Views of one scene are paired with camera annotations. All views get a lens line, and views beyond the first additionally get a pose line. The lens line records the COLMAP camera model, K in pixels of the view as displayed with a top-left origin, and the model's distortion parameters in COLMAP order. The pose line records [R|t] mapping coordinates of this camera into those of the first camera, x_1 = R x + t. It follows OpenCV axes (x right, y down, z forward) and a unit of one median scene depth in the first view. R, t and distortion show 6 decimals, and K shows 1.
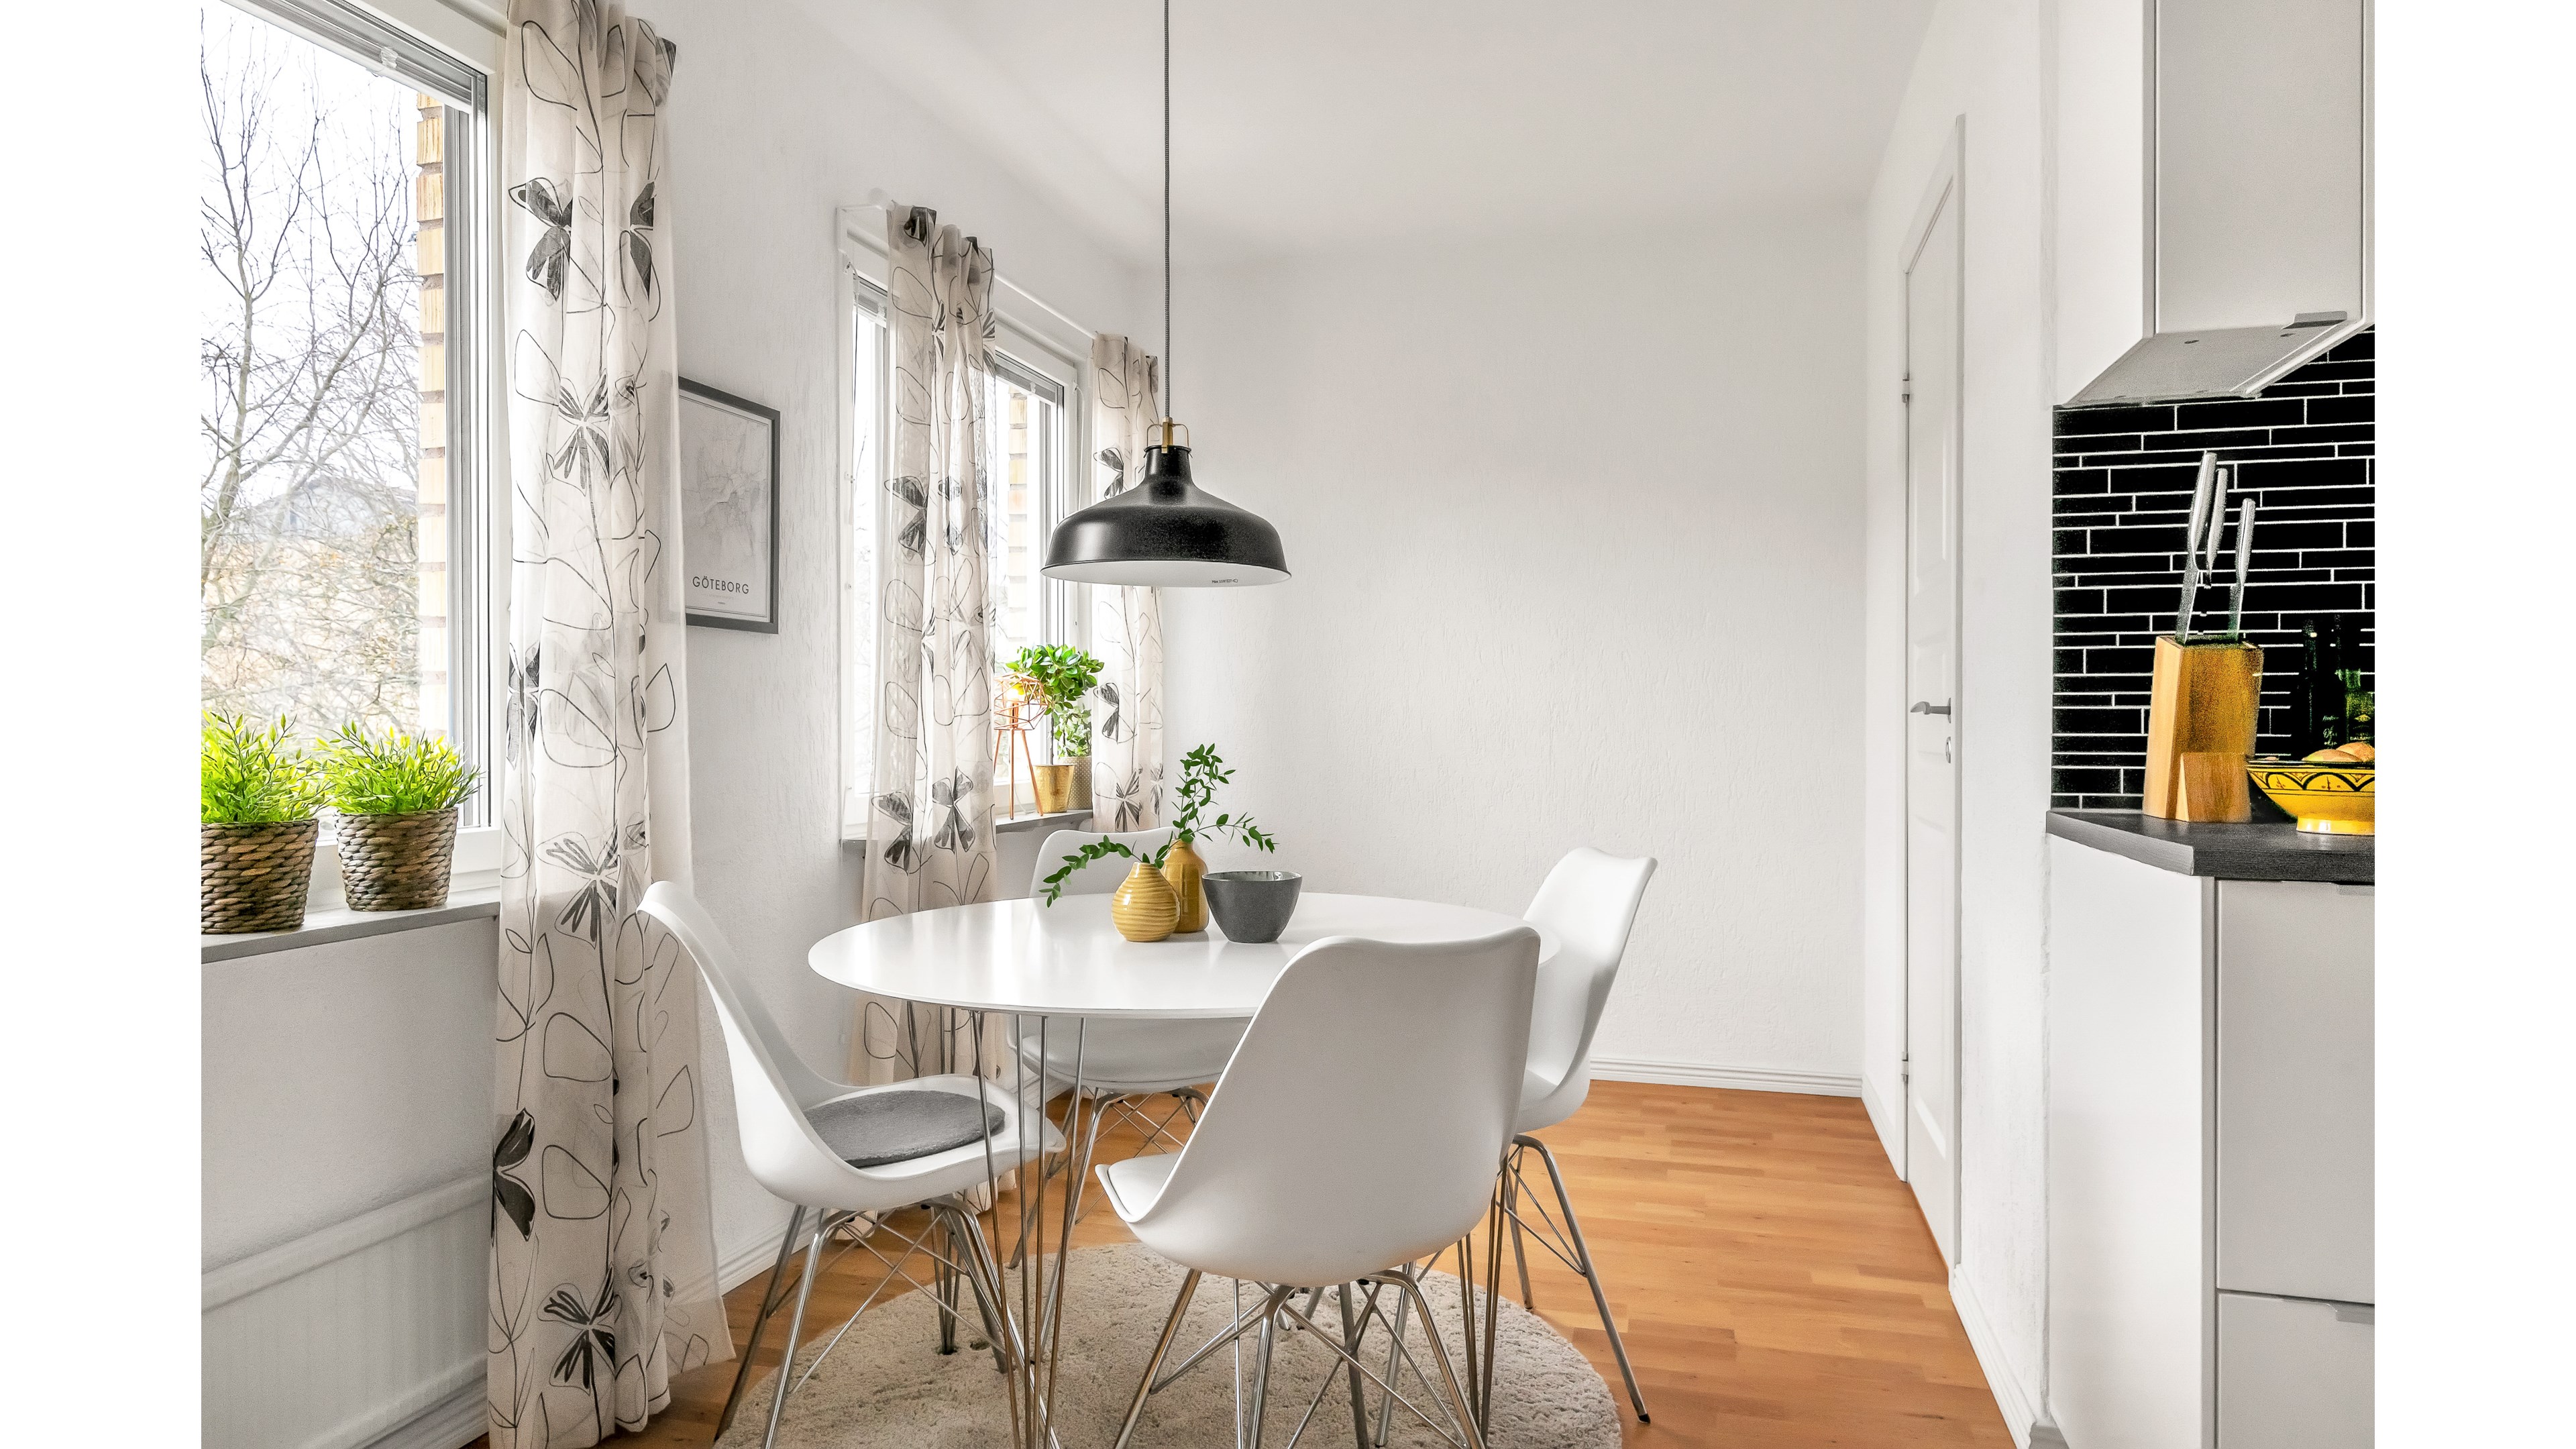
lens RADIAL K [[1468.0, 0, 1287.1], [0, 1468.0, 724.9], [0, 0, 1]] dist [-0.004564, -0.001184]
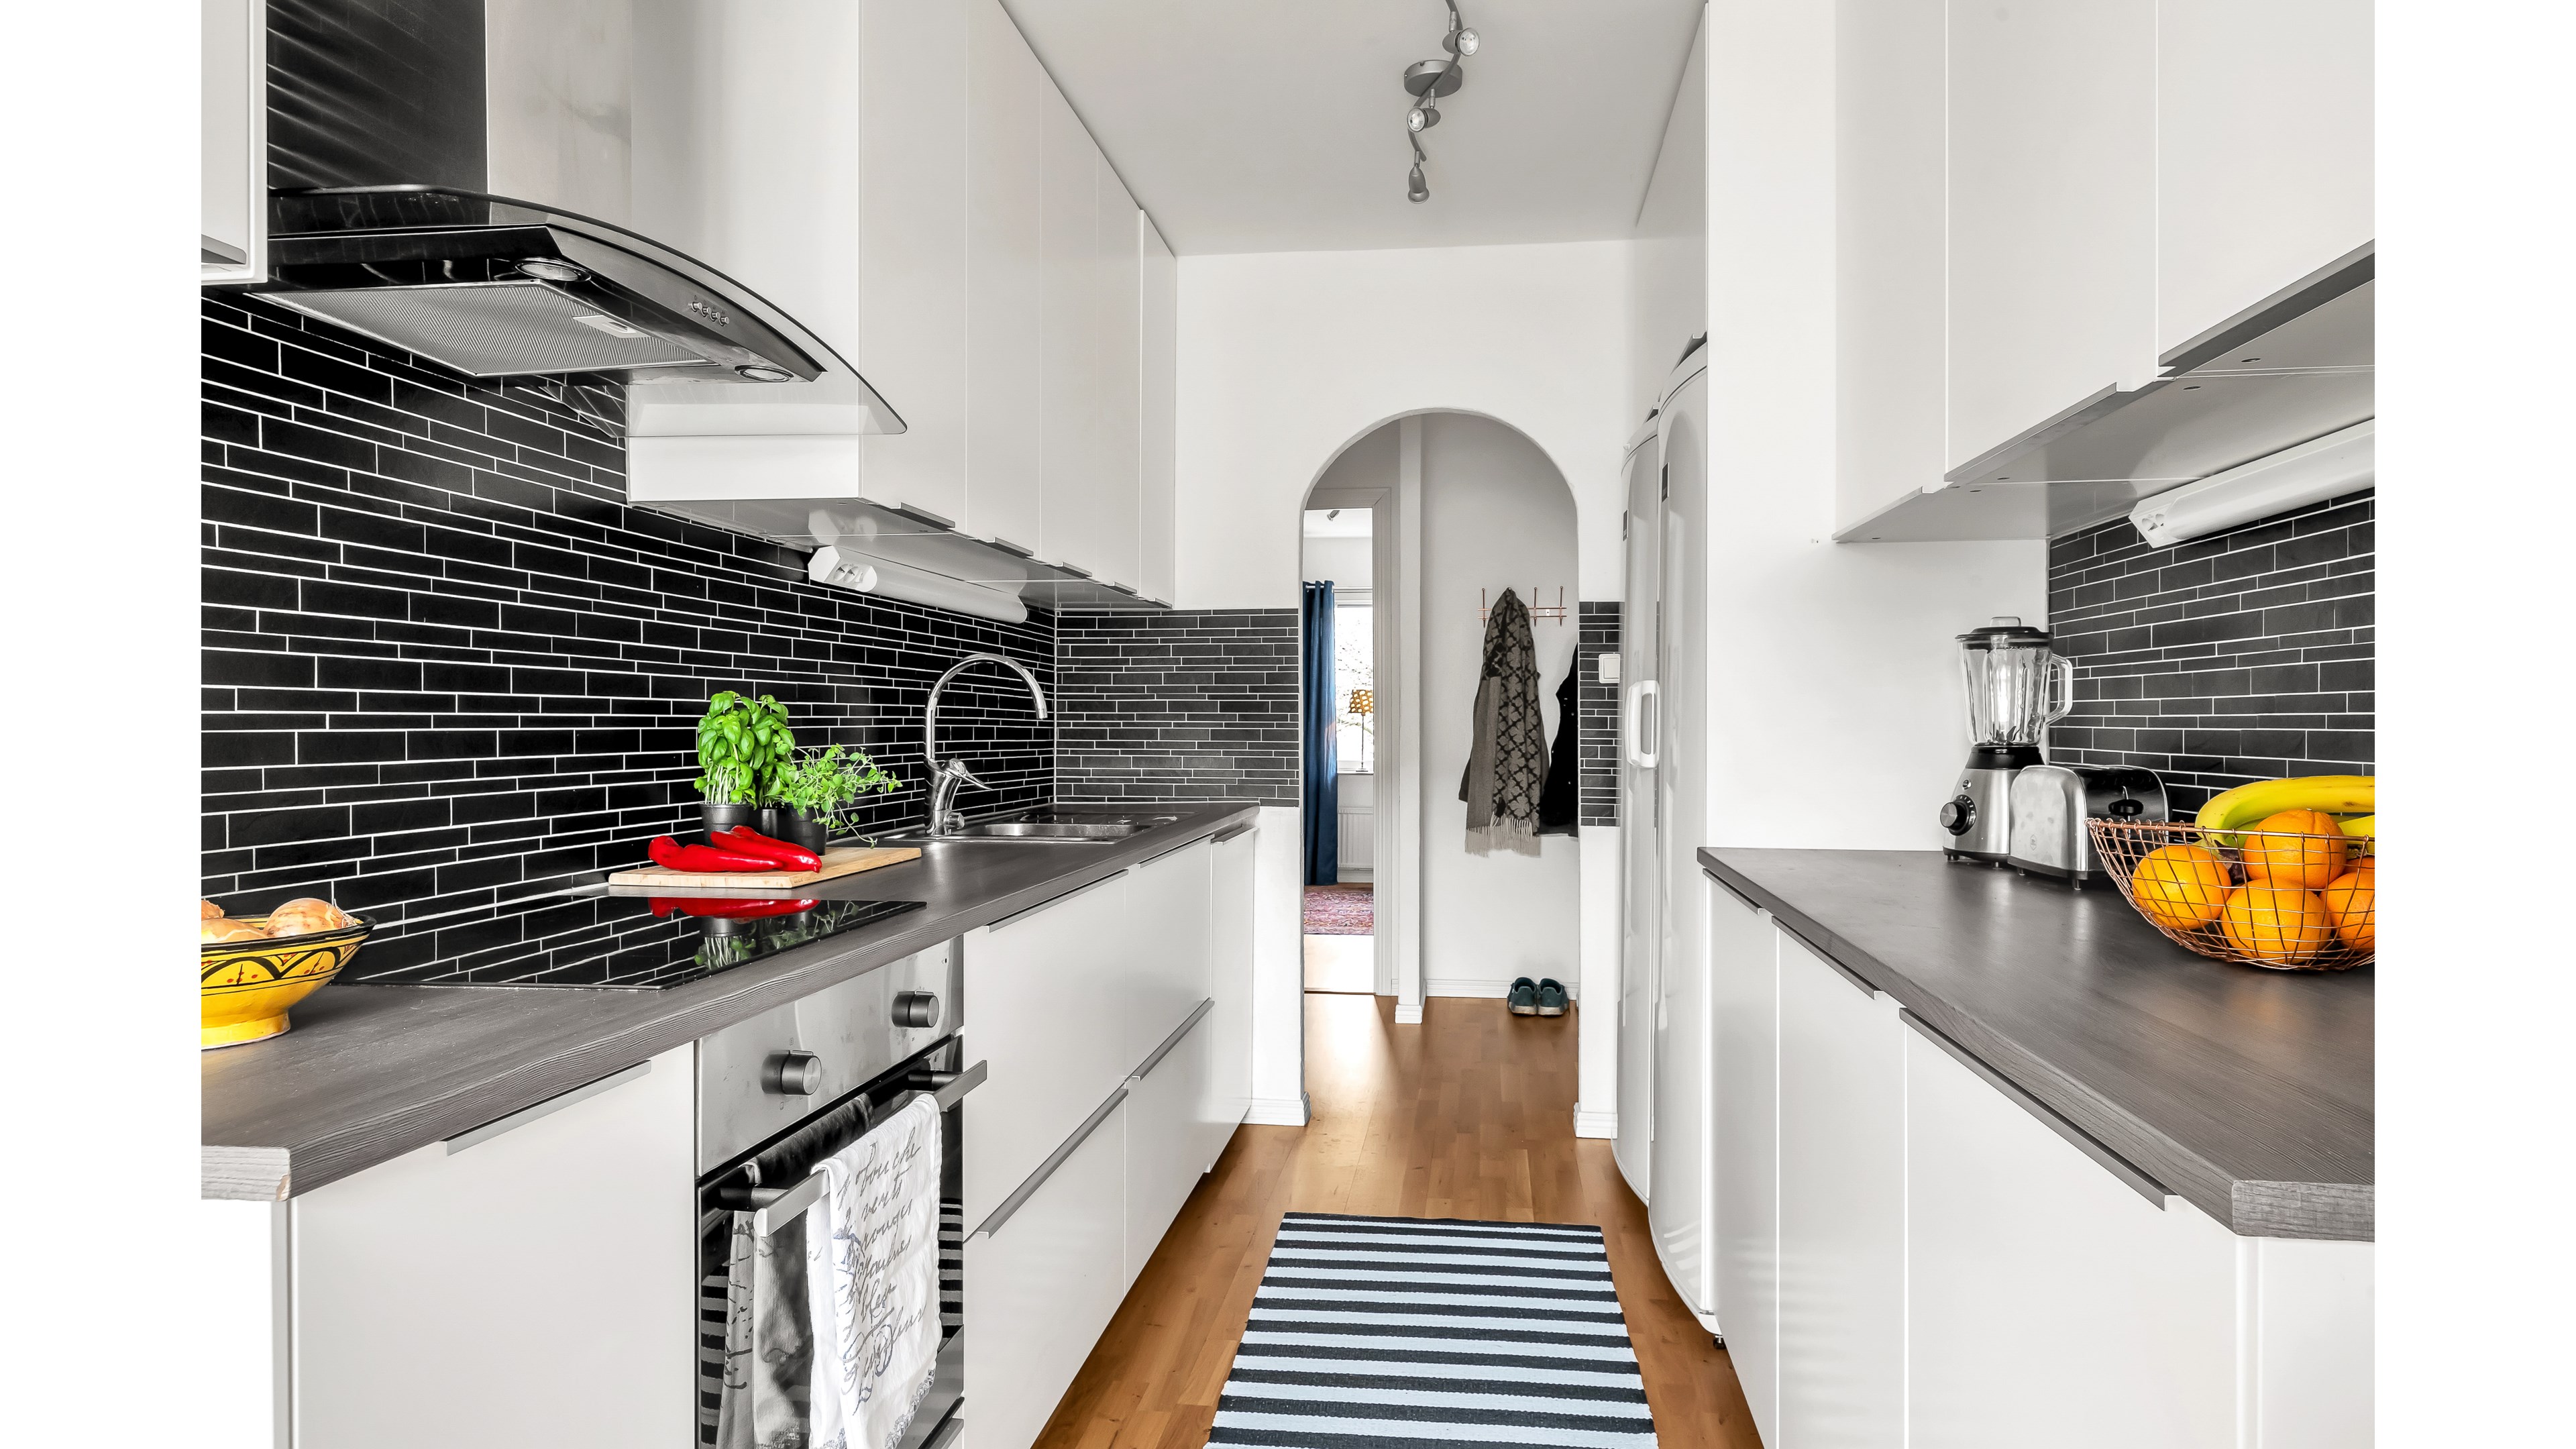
lens RADIAL K [[1468.0, 0, 1287.1], [0, 1468.0, 722.0], [0, 0, 1]] dist [-0.004564, -0.001184]
pose [[-0.130822, -0.007317, 0.991379, -0.032074], [0.003377, 0.999964, 0.007826, -0.092194], [-0.991400, 0.004372, -0.130792, 0.691232]]
